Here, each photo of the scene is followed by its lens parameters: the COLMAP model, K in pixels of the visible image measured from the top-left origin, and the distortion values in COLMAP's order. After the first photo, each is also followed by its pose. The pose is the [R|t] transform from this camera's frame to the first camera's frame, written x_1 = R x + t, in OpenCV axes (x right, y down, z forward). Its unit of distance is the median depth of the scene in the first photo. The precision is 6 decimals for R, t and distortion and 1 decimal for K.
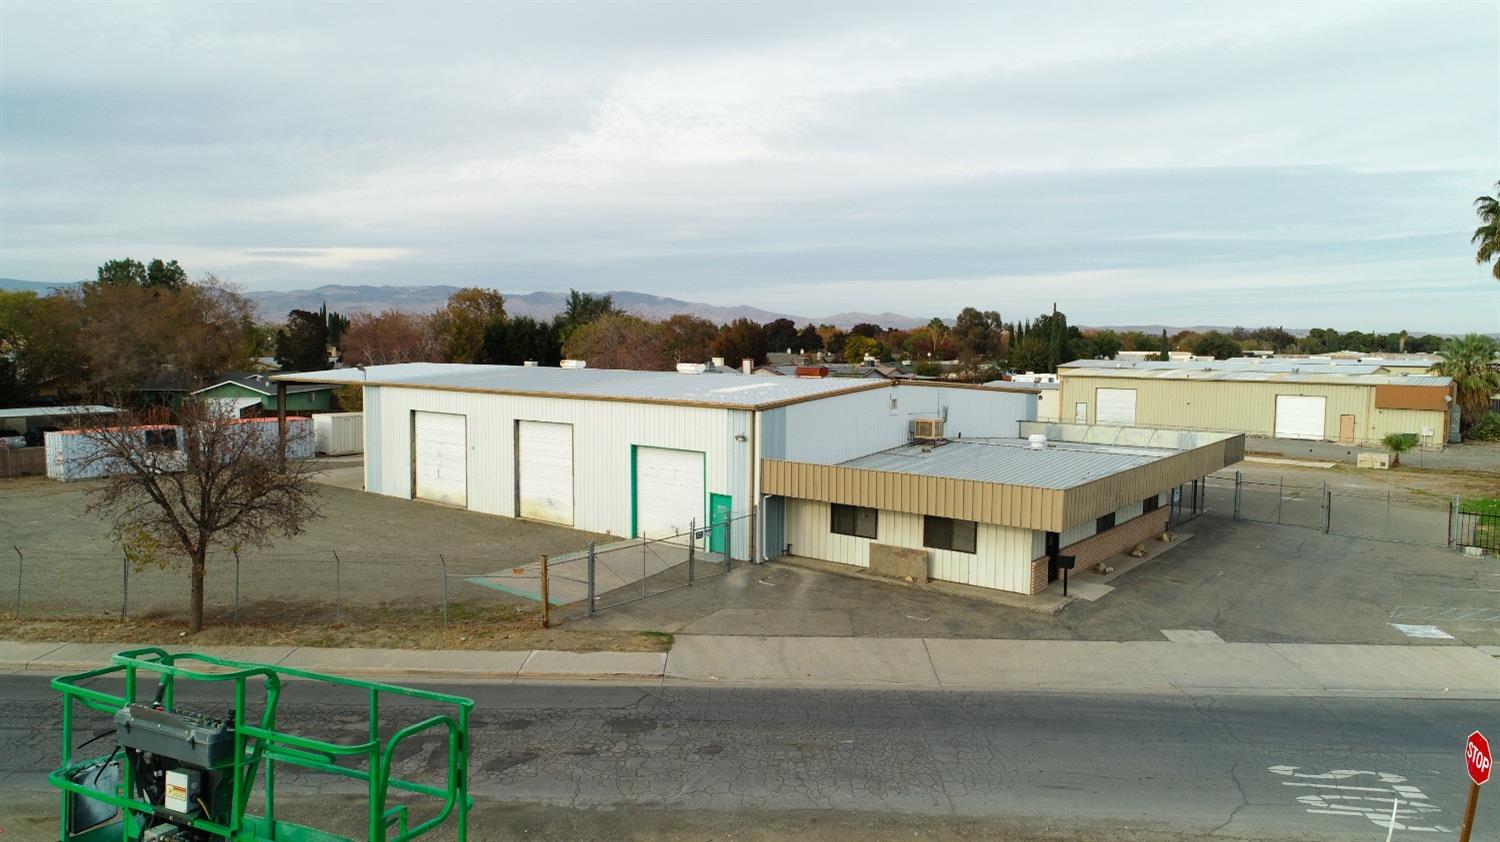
lens RADIAL K [[1006.5, 0, 750.0], [0, 1006.5, 421.0], [0, 0, 1]] dist [-0.001275, 0.003911]
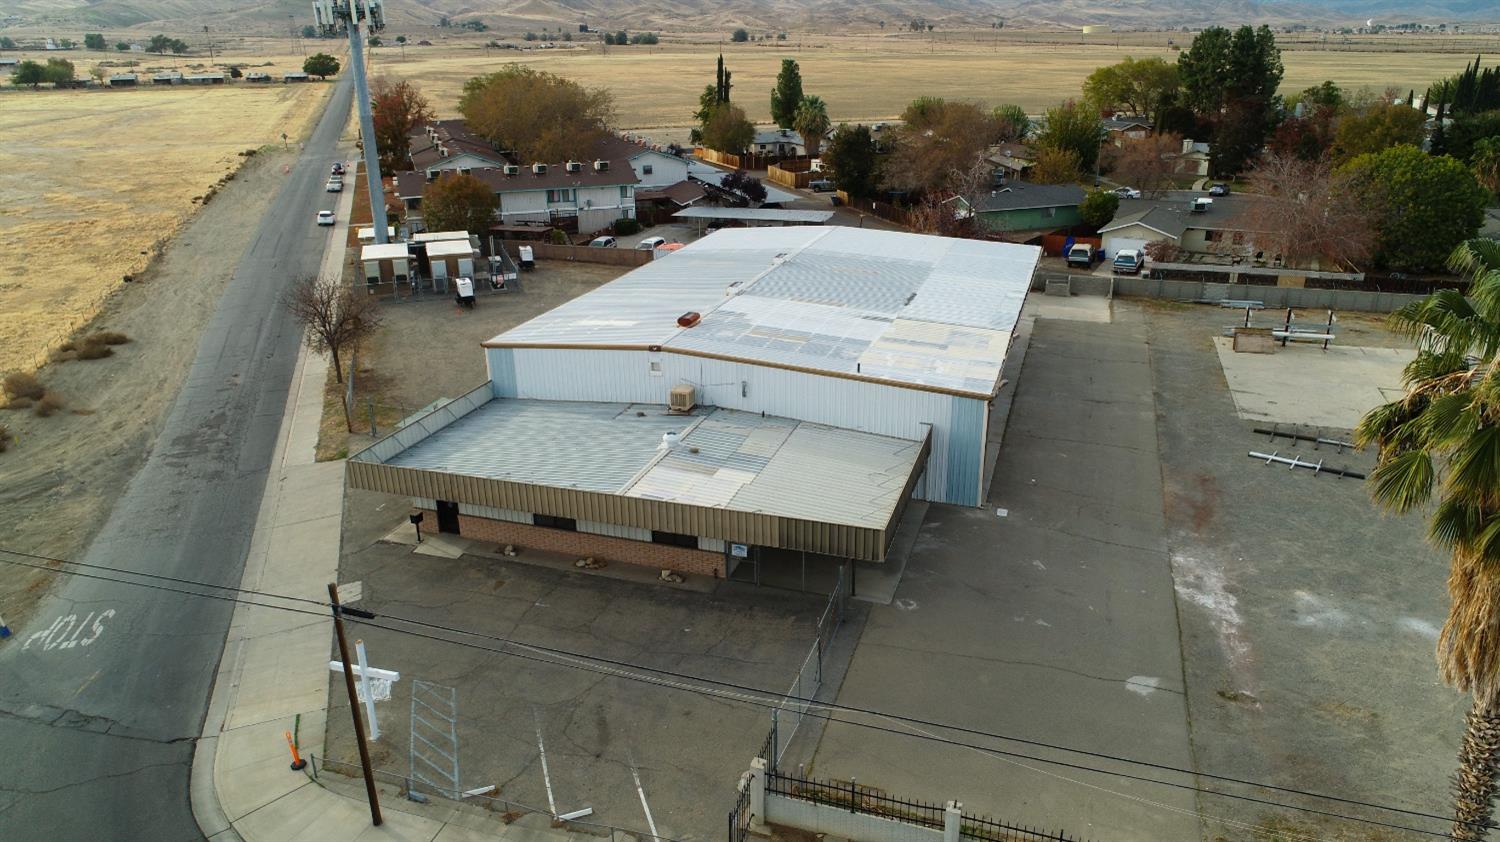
lens RADIAL K [[1006.5, 0, 750.0], [0, 1006.5, 421.0], [0, 0, 1]] dist [-0.001275, 0.003911]
pose [[0.337010, 0.317586, -0.886320, 1.426484], [-0.061291, 0.946794, 0.315950, -0.383160], [0.939504, -0.052155, 0.338545, 0.859175]]
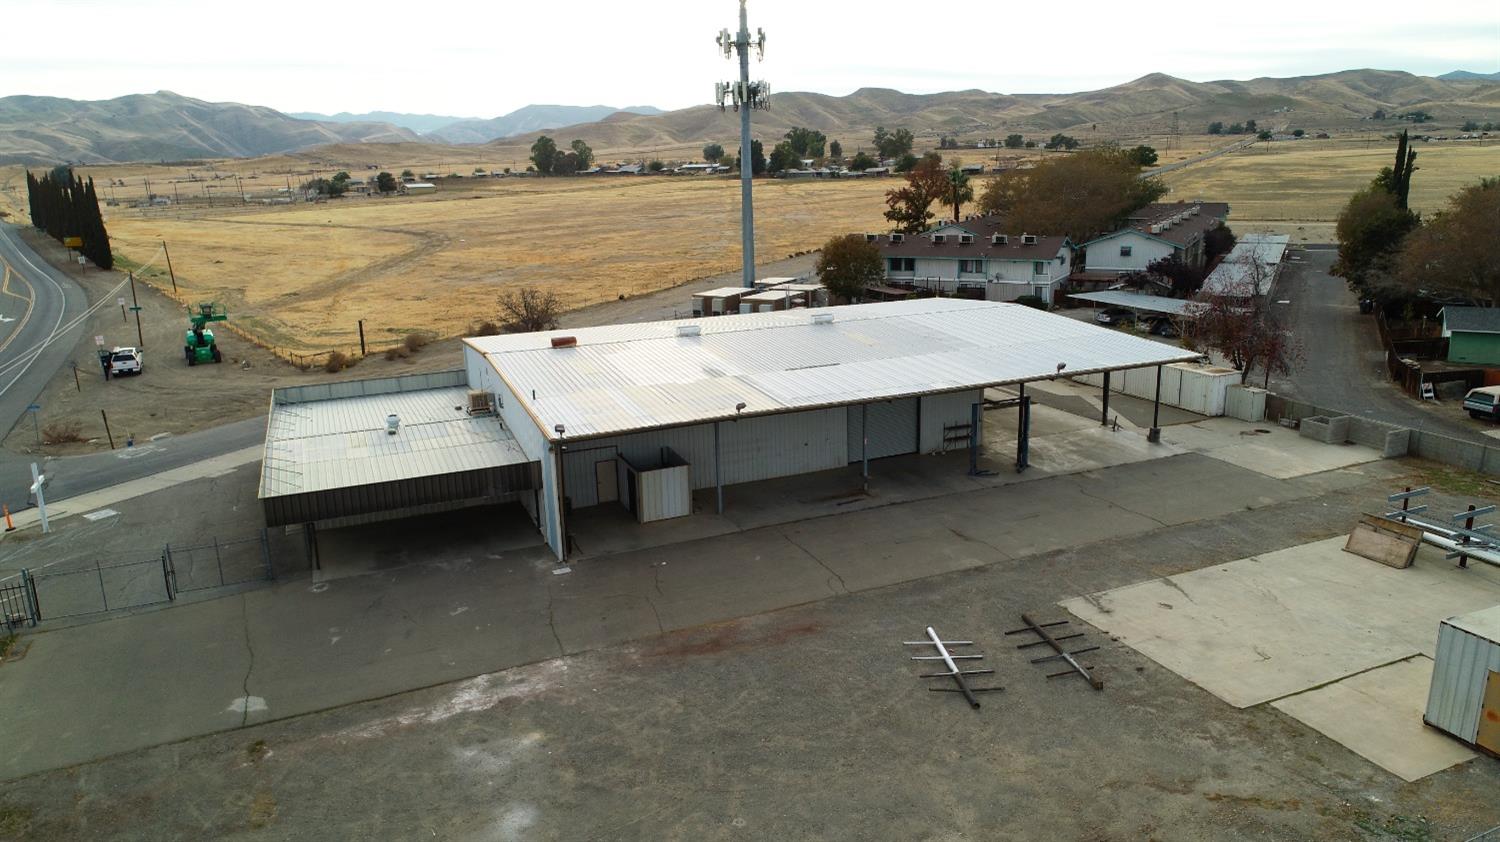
lens RADIAL K [[1006.5, 0, 750.0], [0, 1006.5, 421.0], [0, 0, 1]] dist [-0.001275, 0.003911]
pose [[-0.474859, 0.223053, -0.851326, 1.296193], [-0.051627, 0.958622, 0.279962, -0.395824], [0.878546, 0.176894, -0.443695, 2.236913]]
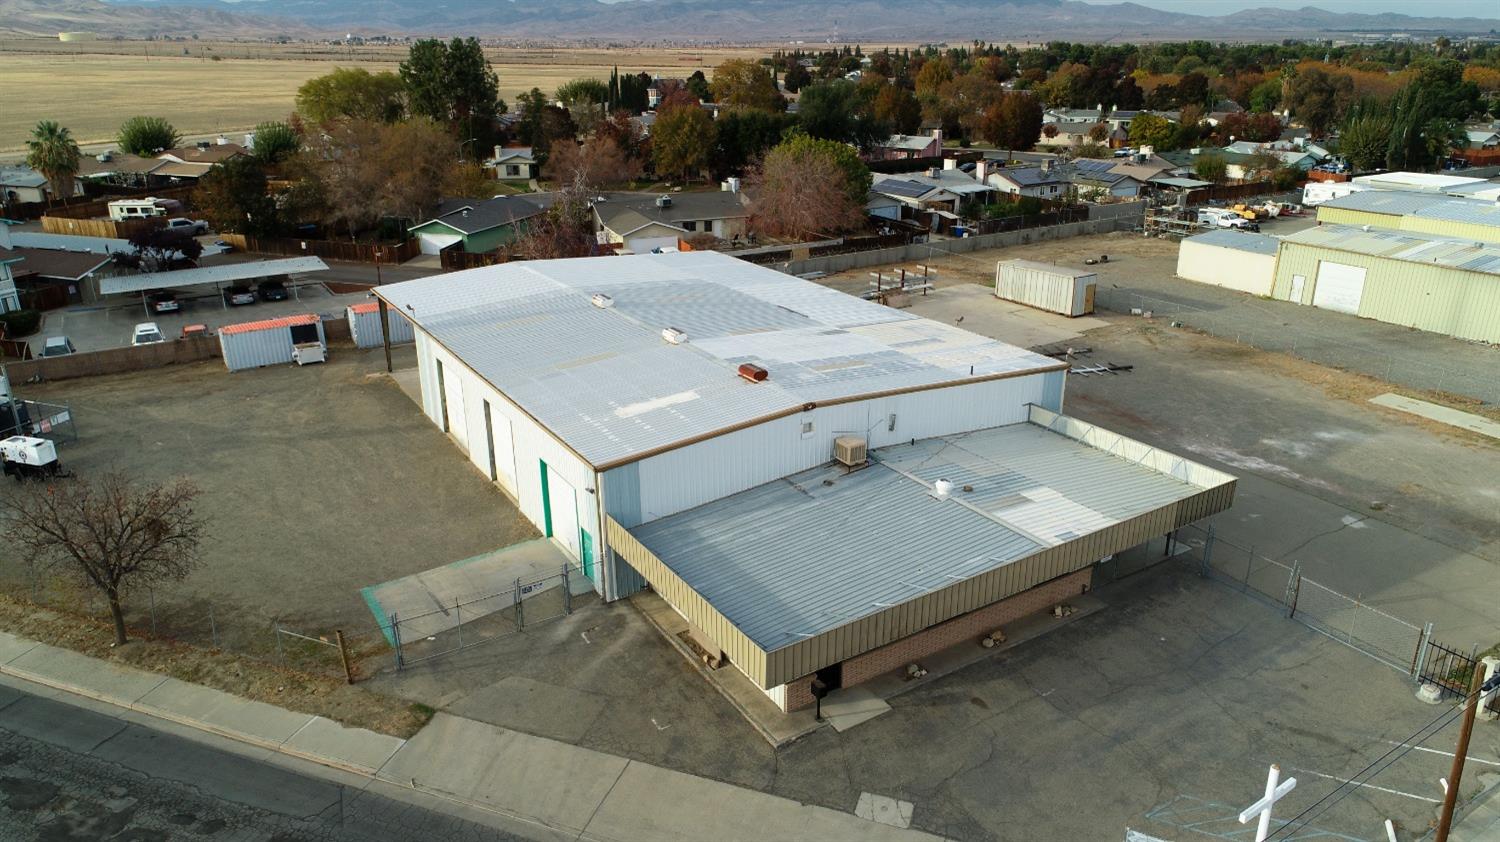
lens RADIAL K [[1006.5, 0, 750.0], [0, 1006.5, 421.0], [0, 0, 1]] dist [-0.001275, 0.003911]
pose [[0.942645, 0.103608, -0.317311, 0.477846], [-0.013300, 0.961513, 0.274439, -0.346637], [0.333533, -0.254478, 0.907743, 0.120325]]
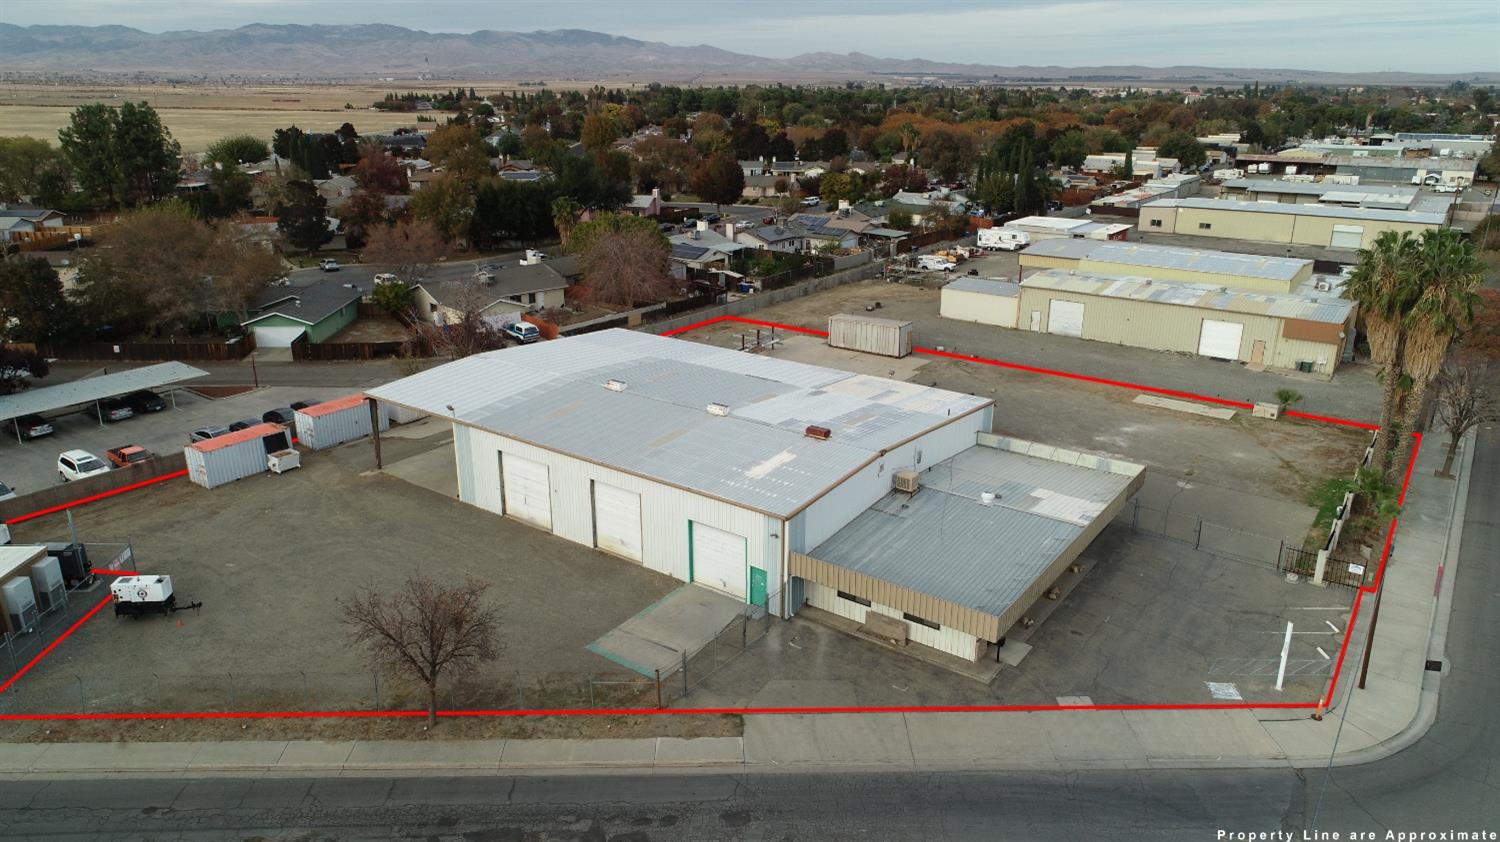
lens RADIAL K [[1006.5, 0, 750.0], [0, 1006.5, 421.0], [0, 0, 1]] dist [-0.001275, 0.003911]
pose [[0.999288, -0.017672, 0.033349, -0.086440], [0.009086, 0.970260, 0.241896, -0.476722], [-0.036632, -0.241421, 0.969729, -0.308954]]
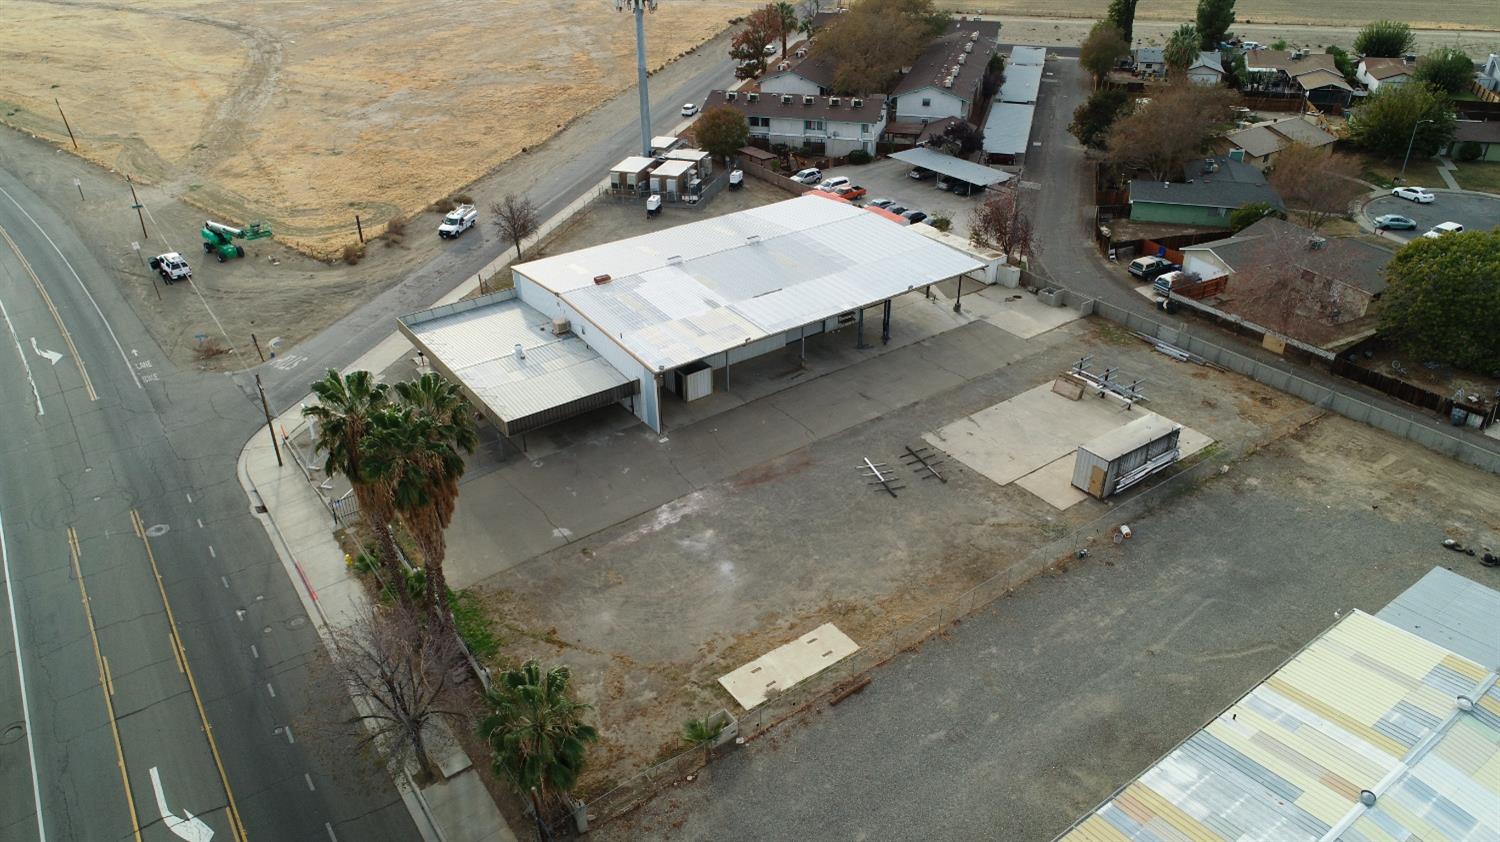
lens RADIAL K [[1006.5, 0, 750.0], [0, 1006.5, 421.0], [0, 0, 1]] dist [-0.001275, 0.003911]
pose [[-0.272694, 0.479604, -0.834037, 2.160427], [-0.071228, 0.854449, 0.514630, -1.038984], [0.959461, 0.199743, -0.198841, 2.159050]]
